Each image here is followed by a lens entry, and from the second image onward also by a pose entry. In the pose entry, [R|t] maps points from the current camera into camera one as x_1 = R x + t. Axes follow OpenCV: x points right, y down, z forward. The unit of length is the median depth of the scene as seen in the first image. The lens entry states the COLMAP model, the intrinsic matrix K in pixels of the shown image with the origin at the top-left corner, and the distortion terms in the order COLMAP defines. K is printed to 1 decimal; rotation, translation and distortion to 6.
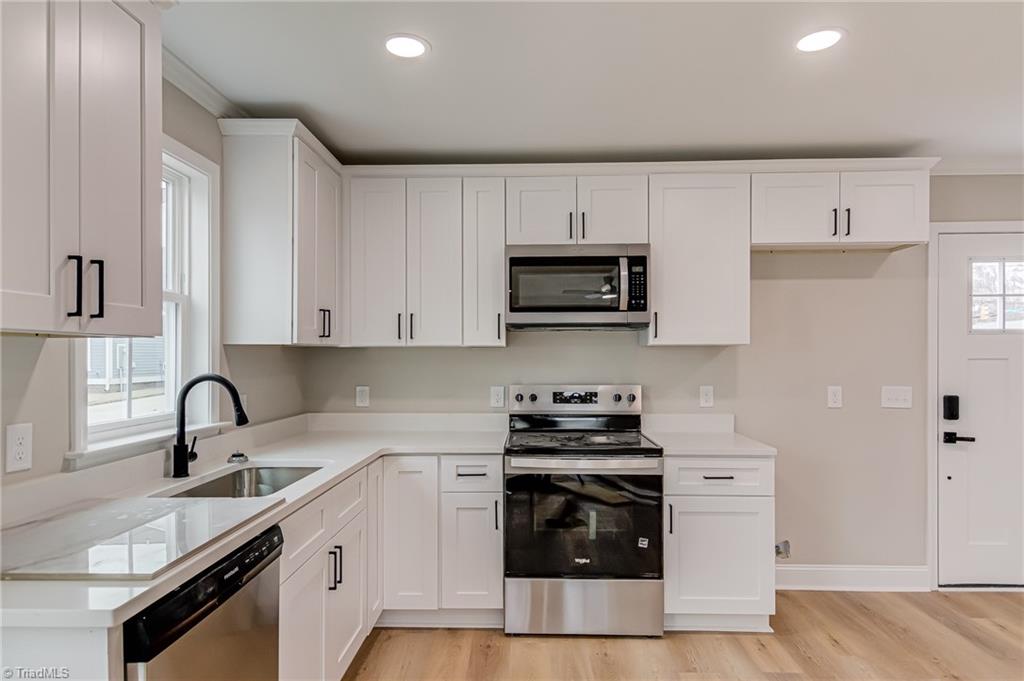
lens RADIAL K [[603.4, 0, 527.1], [0, 603.4, 355.1], [0, 0, 1]] dist [0.017405, -0.012999]
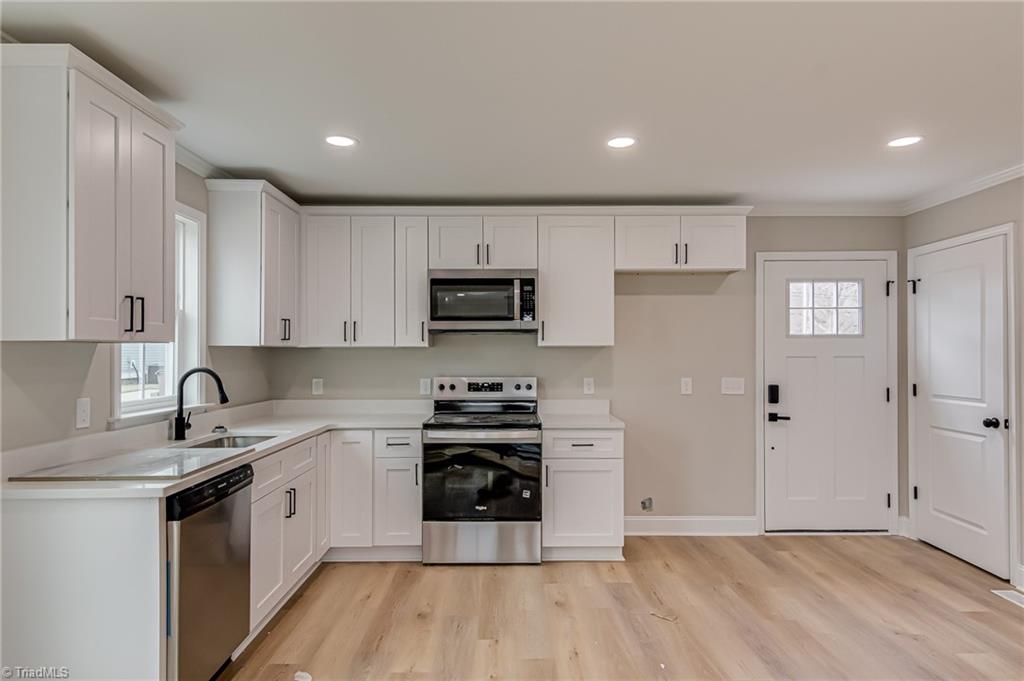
lens RADIAL K [[603.4, 0, 521.7], [0, 603.4, 349.6], [0, 0, 1]] dist [0.017405, -0.012999]
pose [[0.999392, 0.000515, 0.034864, 0.131746], [-0.000329, 0.999986, -0.005351, -0.002375], [-0.034866, 0.005336, 0.999378, -0.330125]]
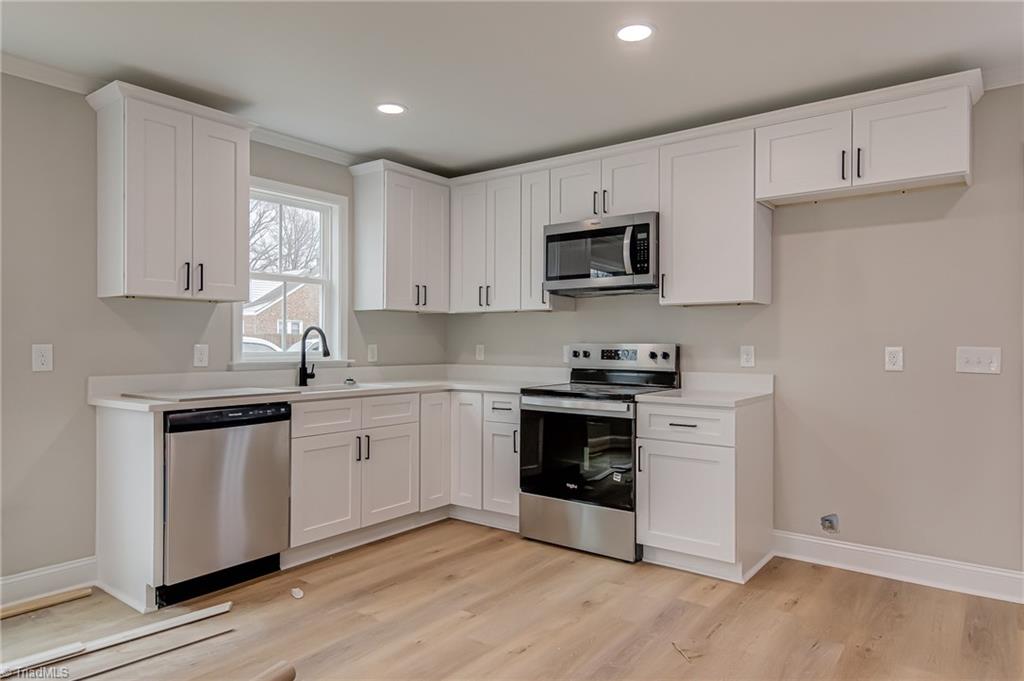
lens RADIAL K [[645.3, 0, 509.3], [0, 645.3, 340.1], [0, 0, 1]] dist [0.014246, -0.005519]
pose [[0.813415, 0.001892, -0.581681, 0.714354], [-0.003093, 0.999995, -0.001072, 0.053067], [0.581676, 0.002672, 0.813416, -0.105888]]
